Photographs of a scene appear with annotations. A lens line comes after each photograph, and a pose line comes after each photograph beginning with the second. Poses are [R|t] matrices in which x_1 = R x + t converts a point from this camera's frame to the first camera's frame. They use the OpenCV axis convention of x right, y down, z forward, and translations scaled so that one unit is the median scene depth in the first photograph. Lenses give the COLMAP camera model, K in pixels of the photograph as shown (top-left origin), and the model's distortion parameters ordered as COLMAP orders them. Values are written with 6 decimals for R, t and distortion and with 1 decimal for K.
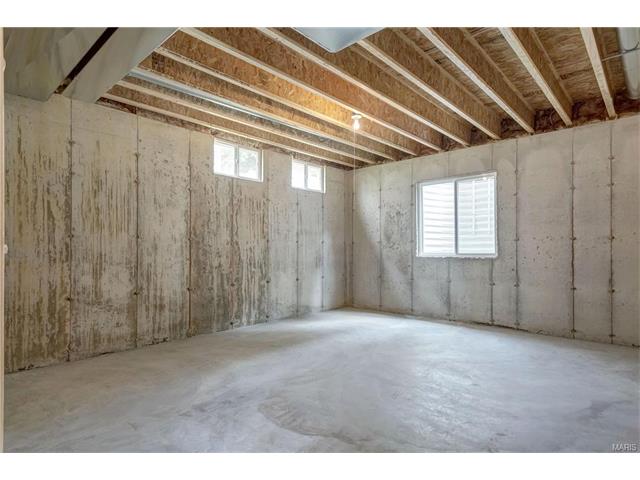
lens RADIAL K [[350.9, 0, 318.5], [0, 350.9, 245.2], [0, 0, 1]] dist [-0.007072, -0.001091]
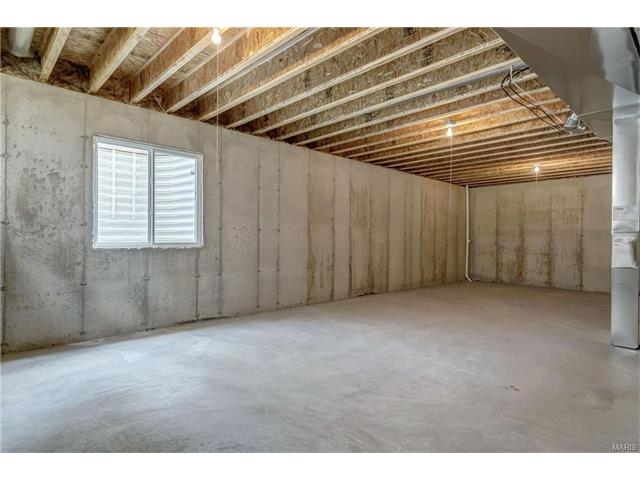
lens RADIAL K [[350.9, 0, 318.5], [0, 350.9, 238.3], [0, 0, 1]] dist [-0.007072, -0.001091]
pose [[0.040787, 0.002164, 0.999166, -0.390147], [-0.020696, 0.999785, -0.001321, 0.006721], [-0.998953, -0.020625, 0.040824, 0.620333]]
